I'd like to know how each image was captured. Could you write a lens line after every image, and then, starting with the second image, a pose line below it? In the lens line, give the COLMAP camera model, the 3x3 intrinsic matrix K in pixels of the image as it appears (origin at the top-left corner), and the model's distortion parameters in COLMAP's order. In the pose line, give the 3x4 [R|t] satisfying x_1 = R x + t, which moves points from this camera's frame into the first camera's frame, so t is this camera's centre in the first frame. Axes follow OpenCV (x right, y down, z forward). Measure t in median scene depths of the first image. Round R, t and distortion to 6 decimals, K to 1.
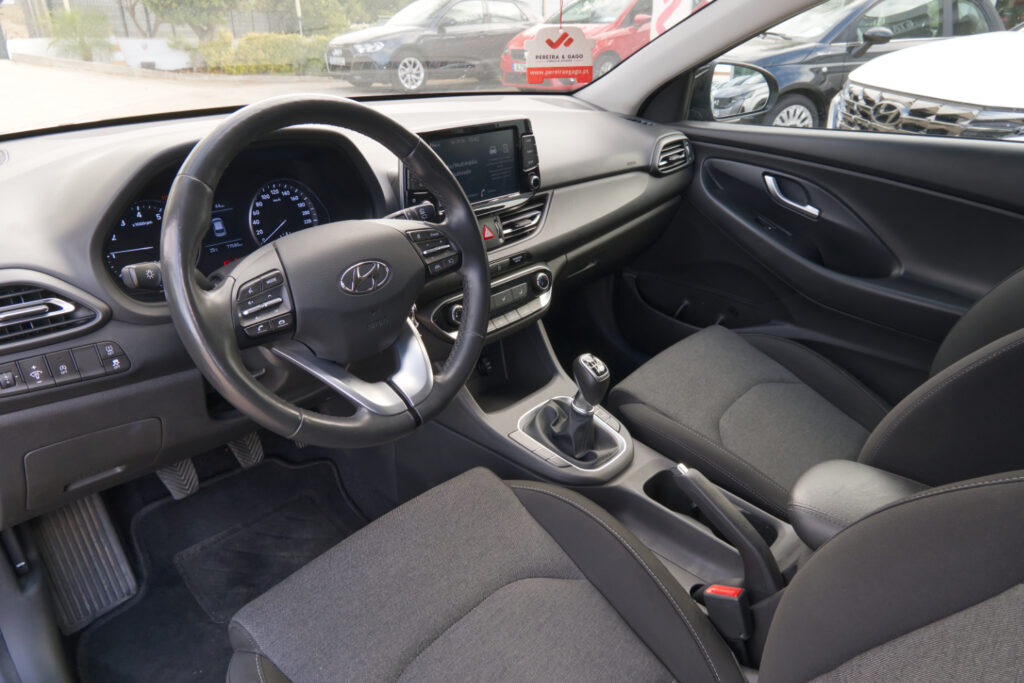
lens RADIAL K [[683.9, 0, 513.0], [0, 683.9, 345.0], [0, 0, 1]] dist [-0.003049, 0.007863]
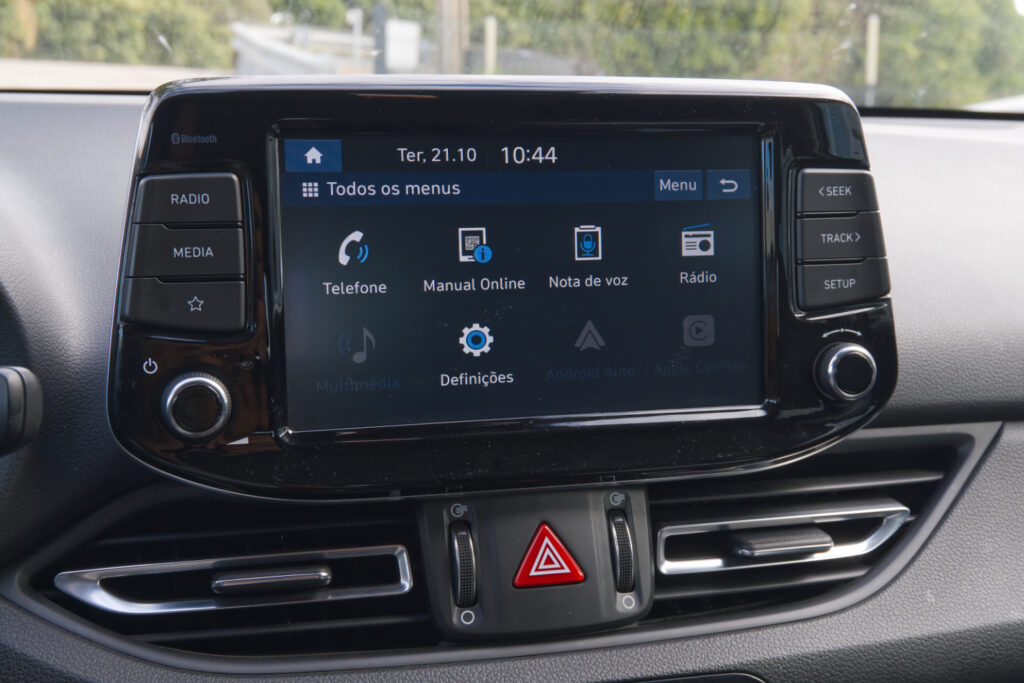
lens RADIAL K [[1382.1, 0, 503.7], [0, 1382.1, 338.6], [0, 0, 1]] dist [0.067661, 0.000000]
pose [[0.844039, 0.085386, -0.529441, 0.174416], [-0.231458, 0.948560, -0.216013, -0.122735], [0.483762, 0.304866, 0.820385, 0.563931]]
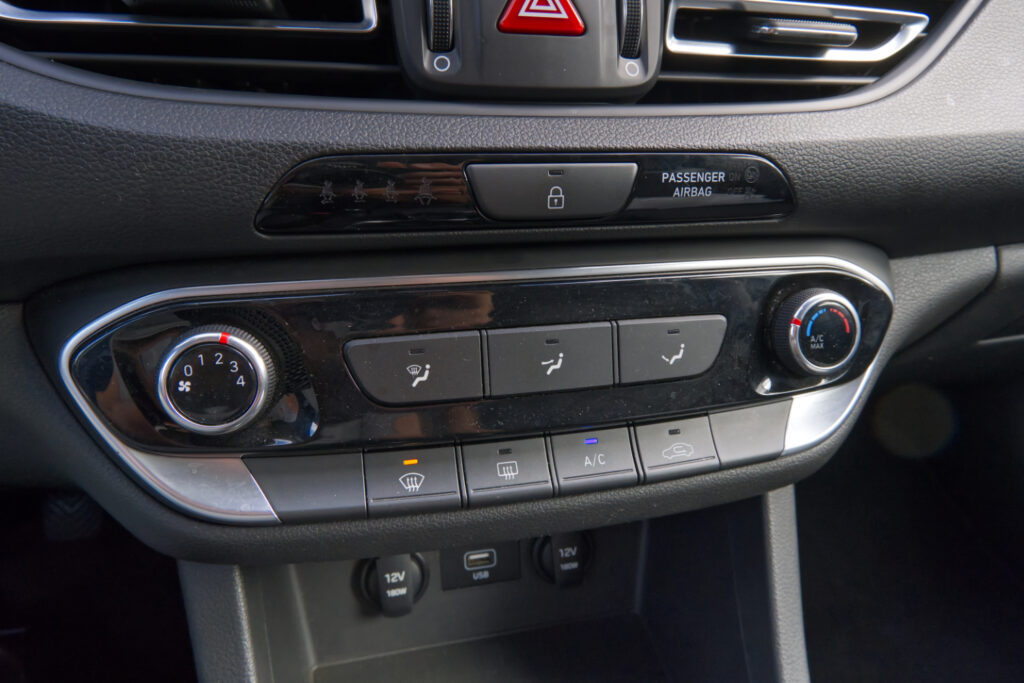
lens RADIAL K [[683.9, 0, 513.7], [0, 683.9, 343.2], [0, 0, 1]] dist [-0.003049, 0.007863]
pose [[0.831532, 0.272984, -0.483771, 0.066943], [-0.275876, 0.958864, 0.066880, -0.079434], [0.482127, 0.077848, 0.872636, 0.794504]]
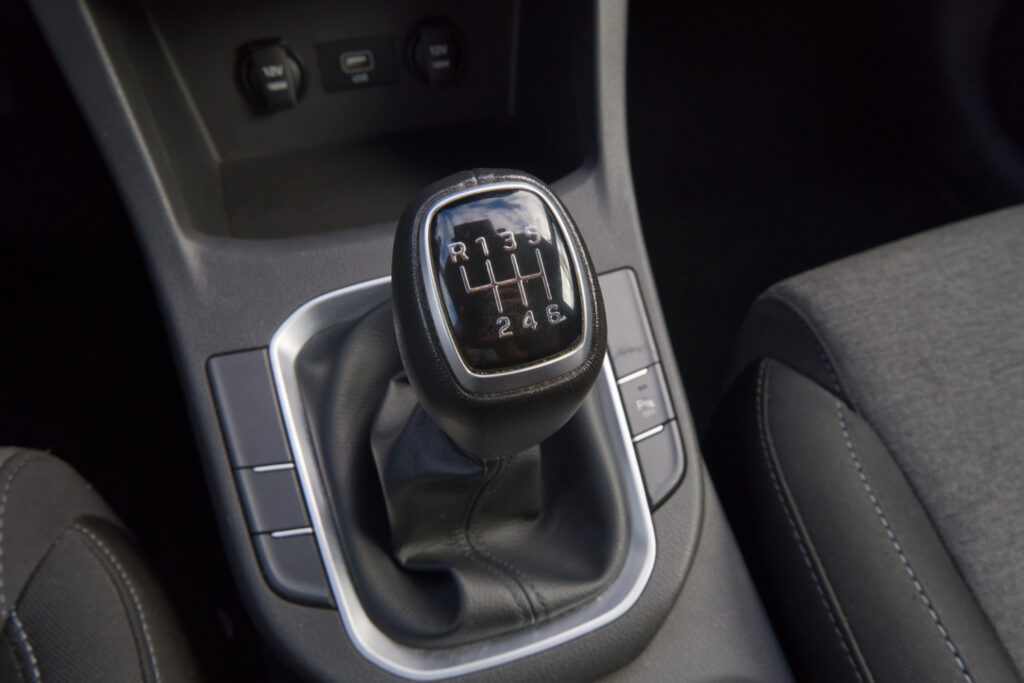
lens RADIAL K [[683.9, 0, 512.1], [0, 683.9, 336.1], [0, 0, 1]] dist [-0.003049, 0.007863]
pose [[0.861260, 0.417079, -0.290305, 0.151168], [-0.241526, 0.838604, 0.488271, -0.026844], [0.447099, -0.350412, 0.822991, 0.778681]]
